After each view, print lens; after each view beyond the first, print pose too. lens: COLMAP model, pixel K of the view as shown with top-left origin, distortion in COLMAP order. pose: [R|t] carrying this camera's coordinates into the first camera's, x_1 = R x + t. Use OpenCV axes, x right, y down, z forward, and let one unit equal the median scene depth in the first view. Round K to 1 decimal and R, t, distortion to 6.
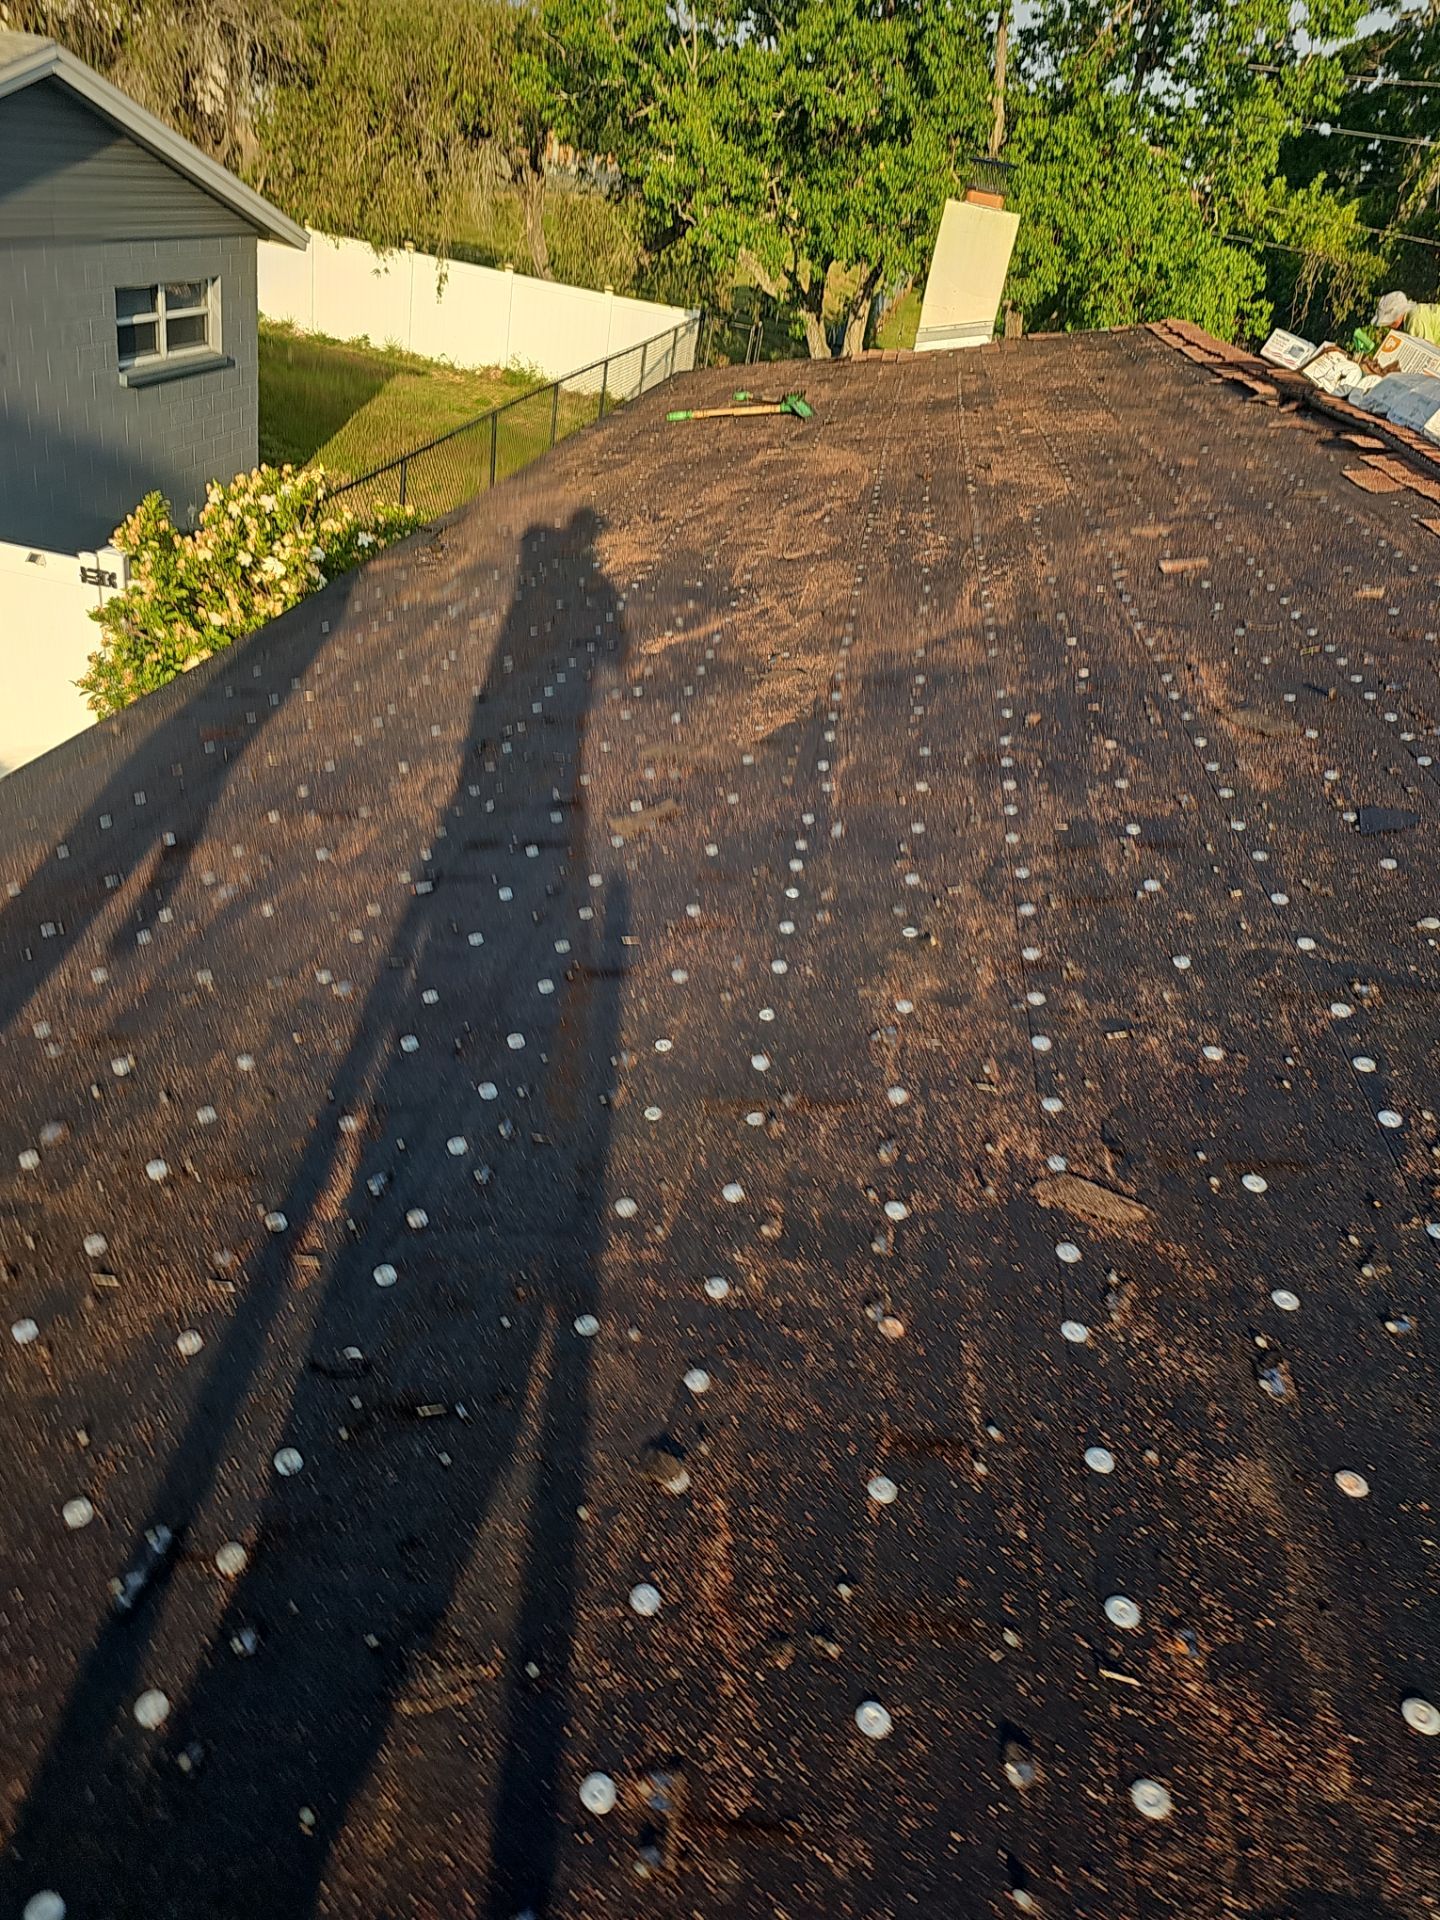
lens RADIAL K [[1267.7, 0, 720.0], [0, 1267.7, 960.0], [0, 0, 1]] dist [0.042040, -0.028154]
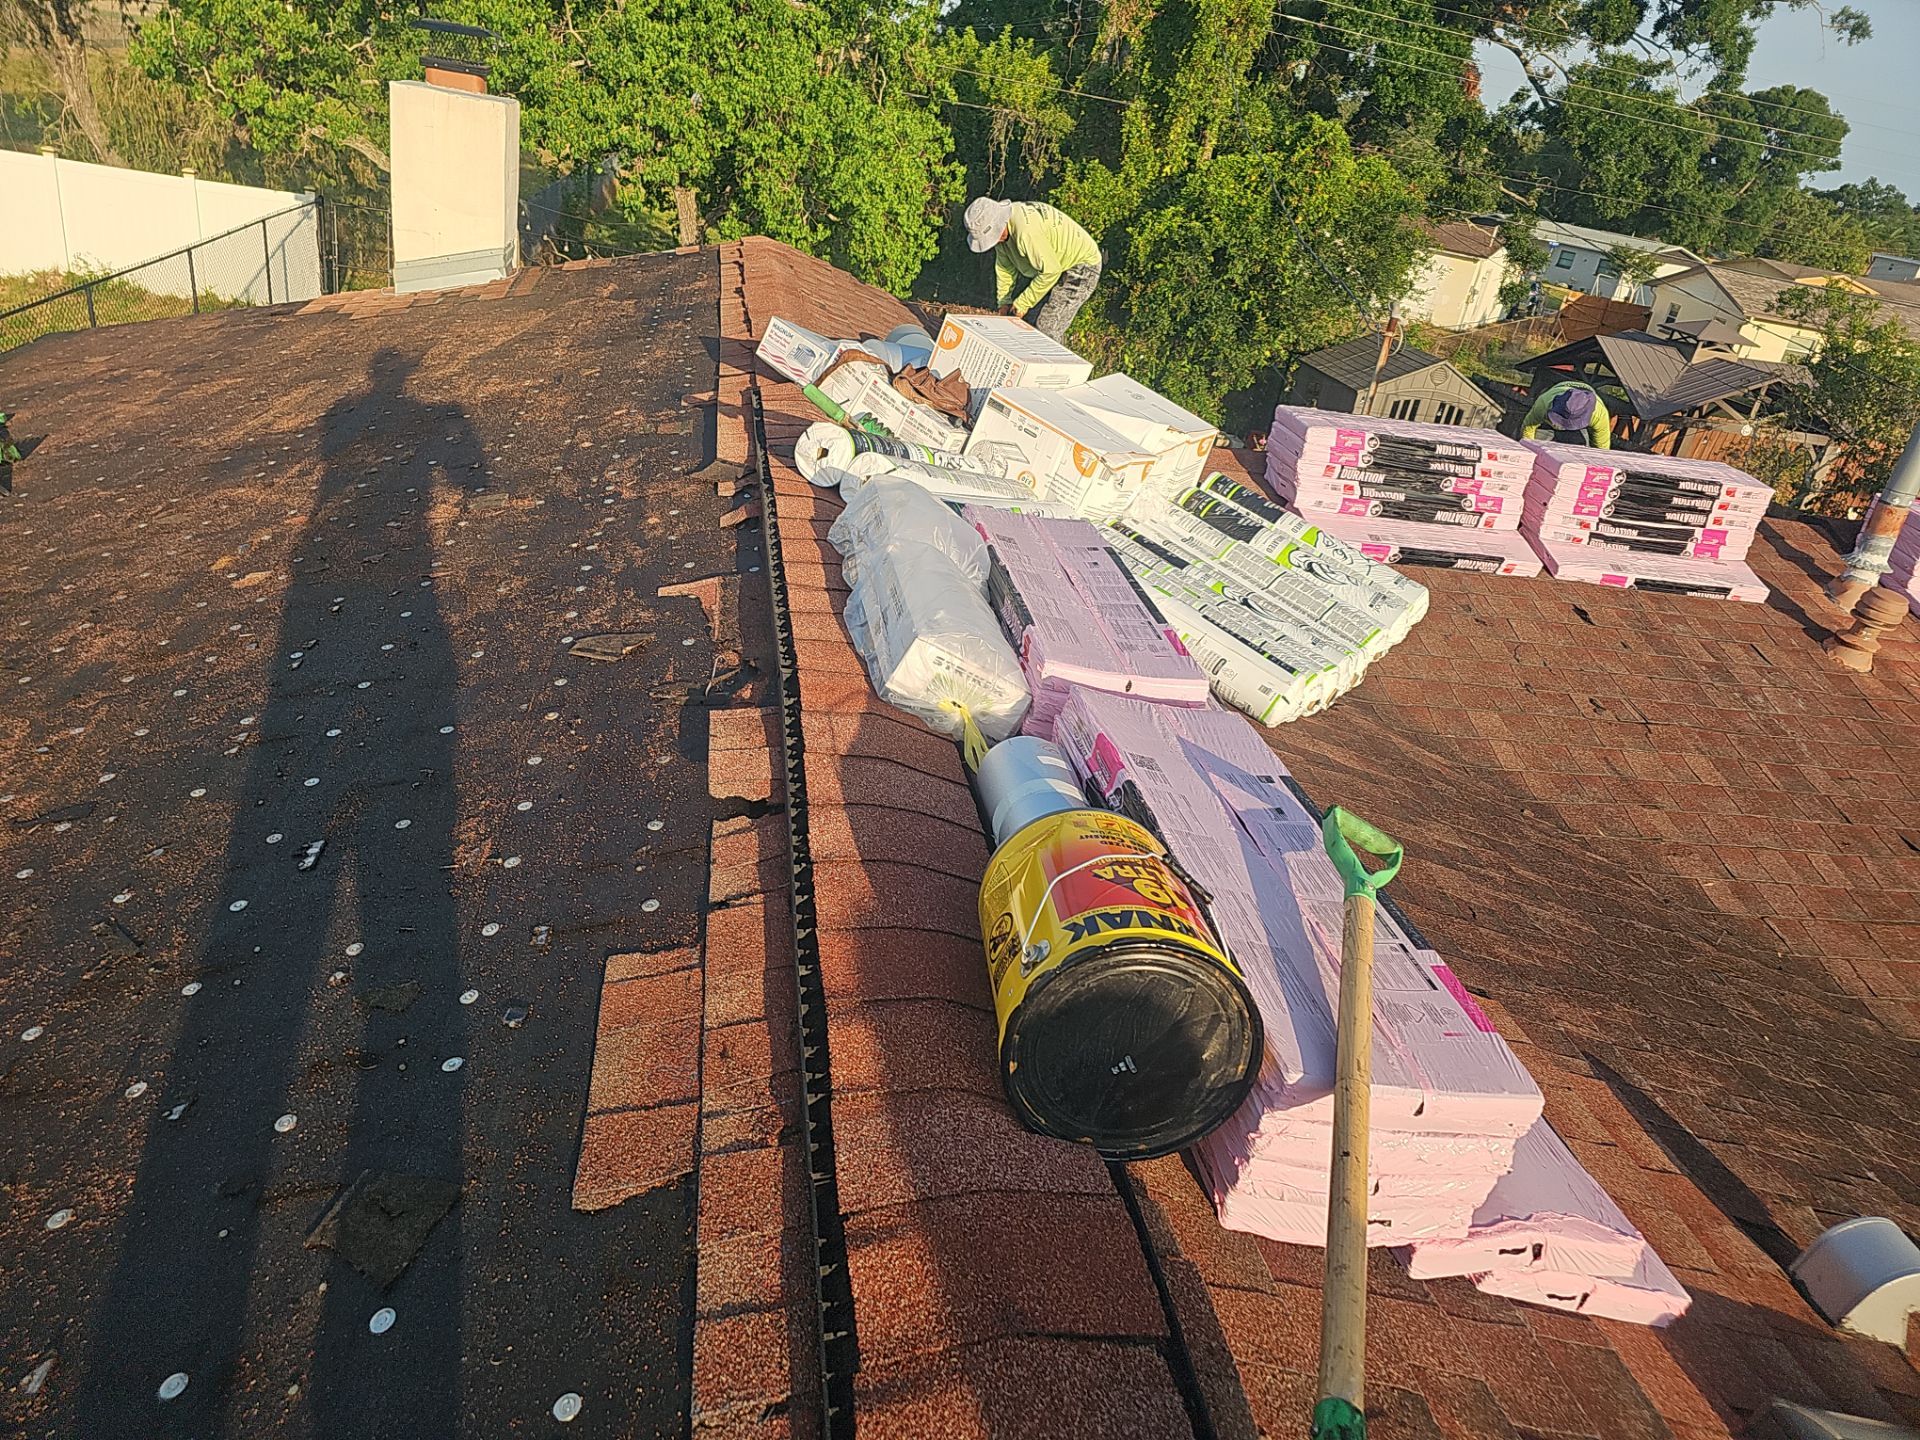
lens RADIAL K [[1267.7, 0, 949.5], [0, 1267.7, 726.6], [0, 0, 1]] dist [0.042040, -0.028154]
pose [[0.949880, -0.159649, 0.268776, 0.105164], [0.172238, 0.984769, -0.023767, -0.089964], [-0.260888, 0.068870, 0.962909, 0.138257]]
